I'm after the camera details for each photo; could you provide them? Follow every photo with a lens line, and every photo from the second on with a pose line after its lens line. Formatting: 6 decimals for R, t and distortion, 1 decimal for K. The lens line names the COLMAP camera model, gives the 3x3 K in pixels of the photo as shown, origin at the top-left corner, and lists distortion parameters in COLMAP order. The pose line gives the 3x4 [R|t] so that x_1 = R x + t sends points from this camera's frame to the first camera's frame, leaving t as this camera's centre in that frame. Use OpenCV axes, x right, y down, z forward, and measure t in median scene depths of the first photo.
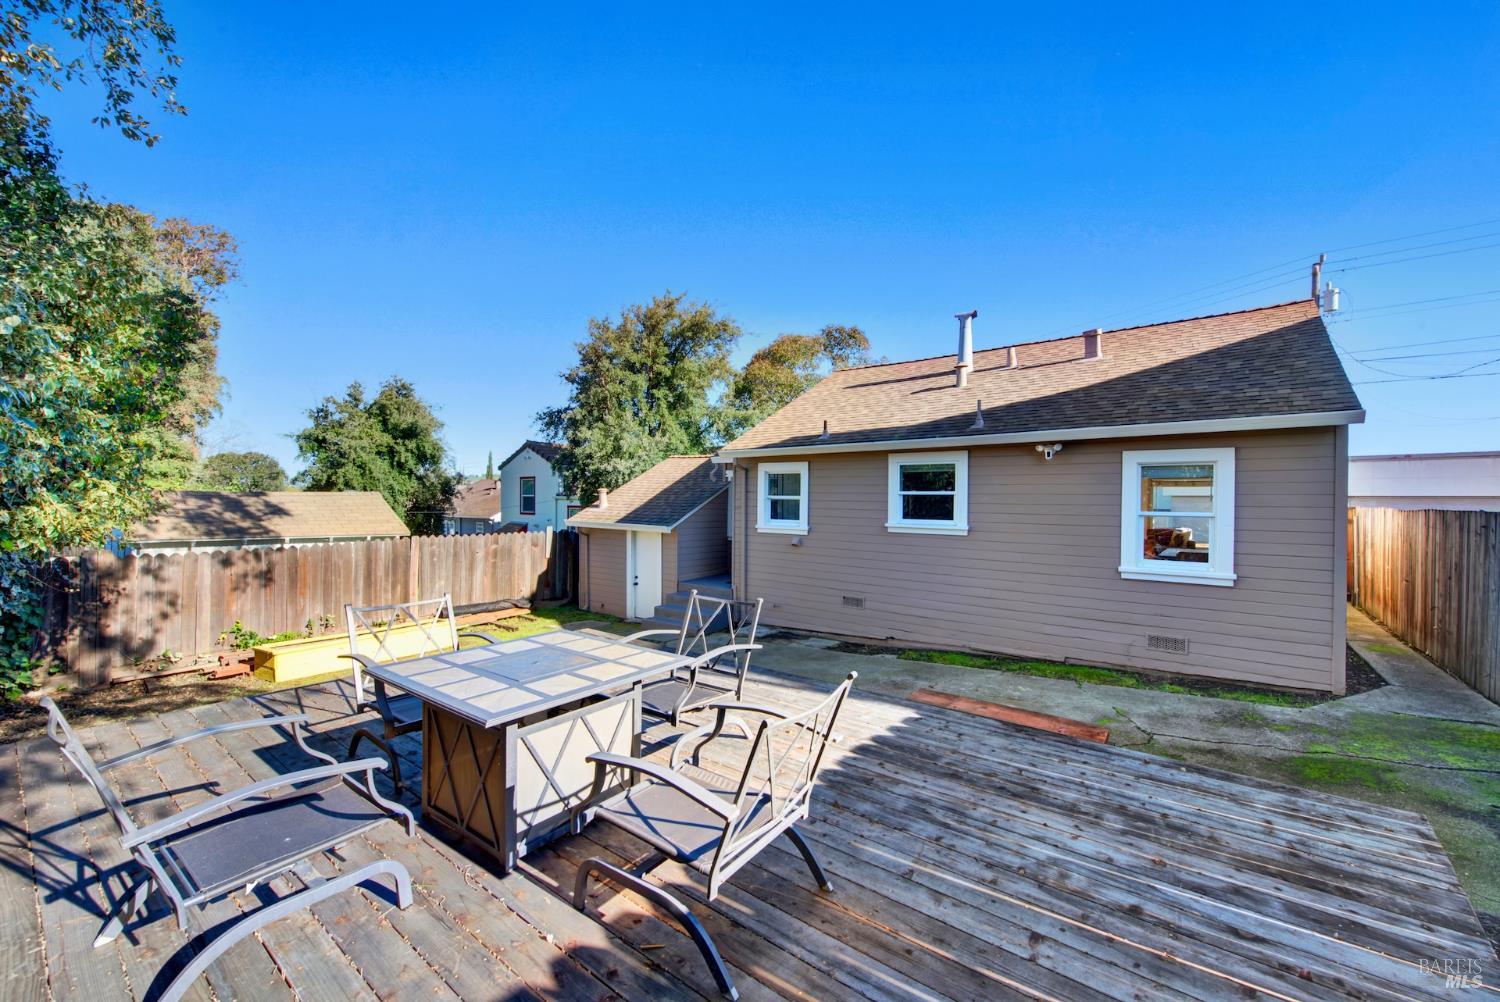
lens RADIAL K [[613.9, 0, 753.0], [0, 613.9, 500.6], [0, 0, 1]] dist [0.002984, -0.002559]
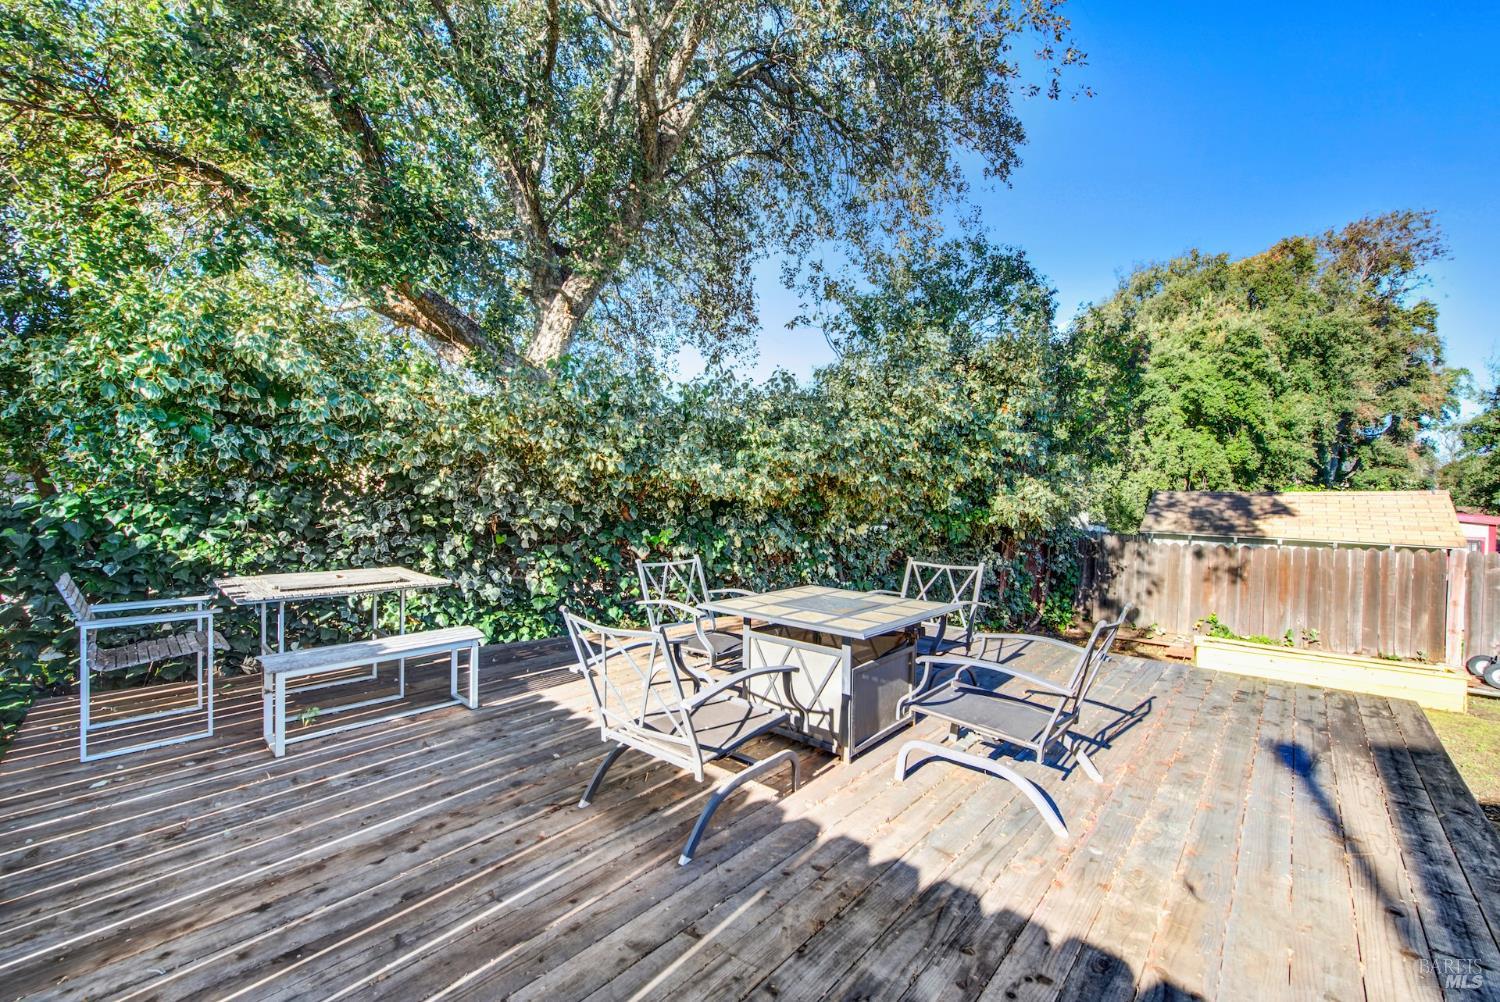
lens RADIAL K [[613.9, 0, 760.0], [0, 613.9, 500.6], [0, 0, 1]] dist [0.002984, -0.002559]
pose [[-0.085094, -0.001987, -0.996371, 0.226891], [-0.023384, 0.999727, 0.000004, 0.019030], [0.996098, 0.023300, -0.085118, 0.259817]]
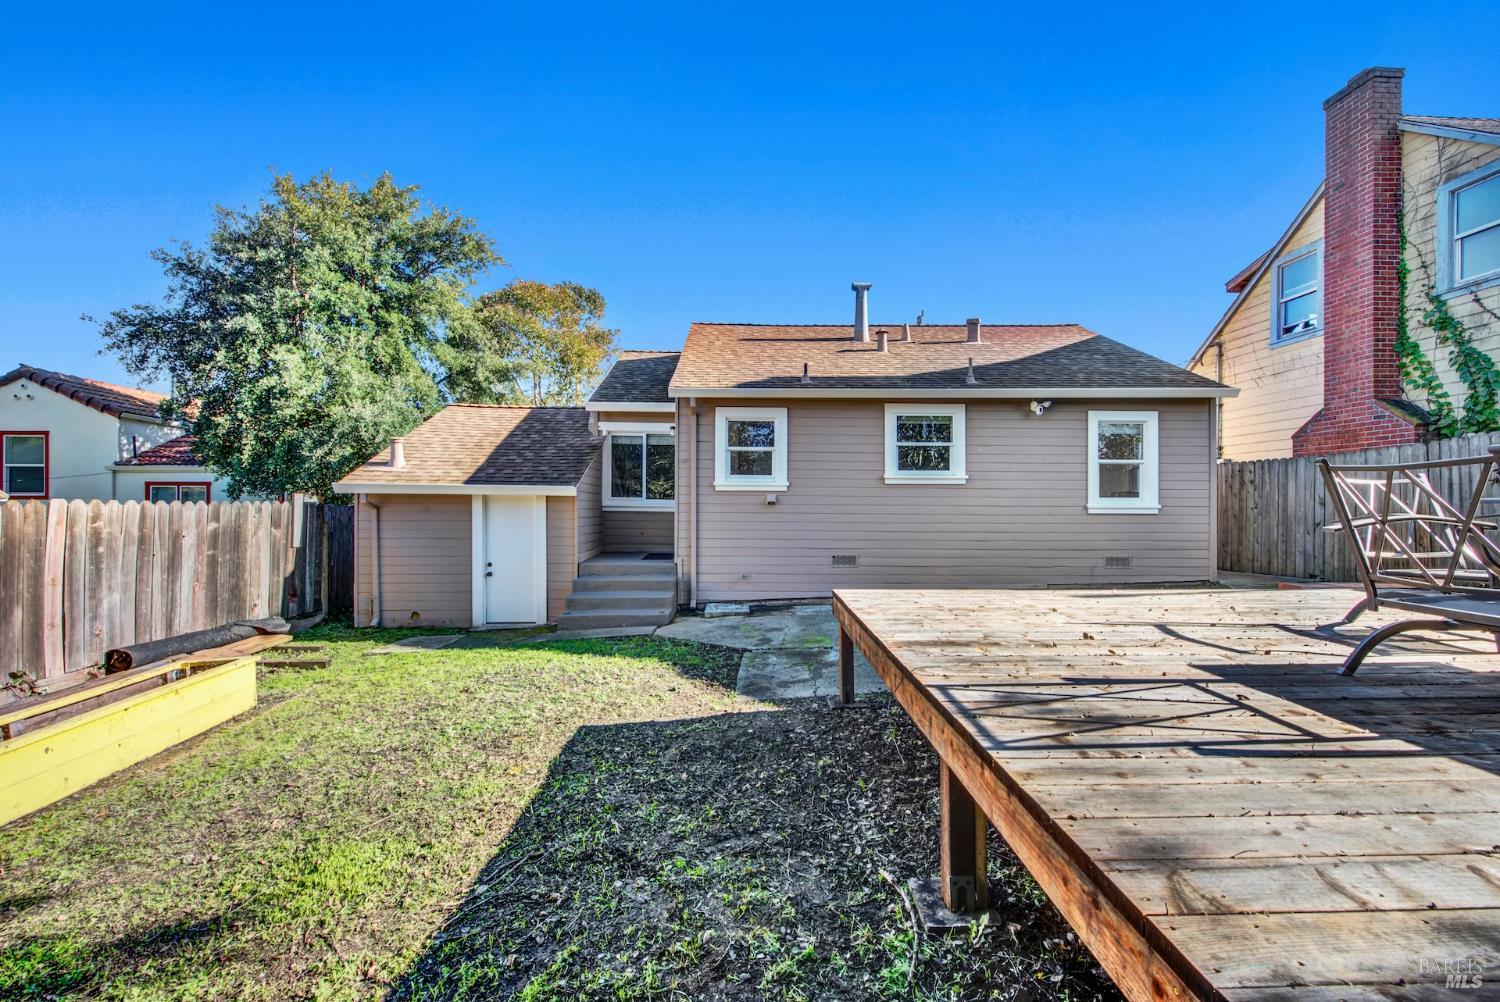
lens RADIAL K [[613.9, 0, 749.0], [0, 613.9, 501.7], [0, 0, 1]] dist [0.002984, -0.002559]
pose [[0.764282, -0.000863, 0.644881, -0.516265], [0.007353, 0.999946, -0.007375, 0.077141], [-0.644840, 0.010378, 0.764247, 0.360989]]
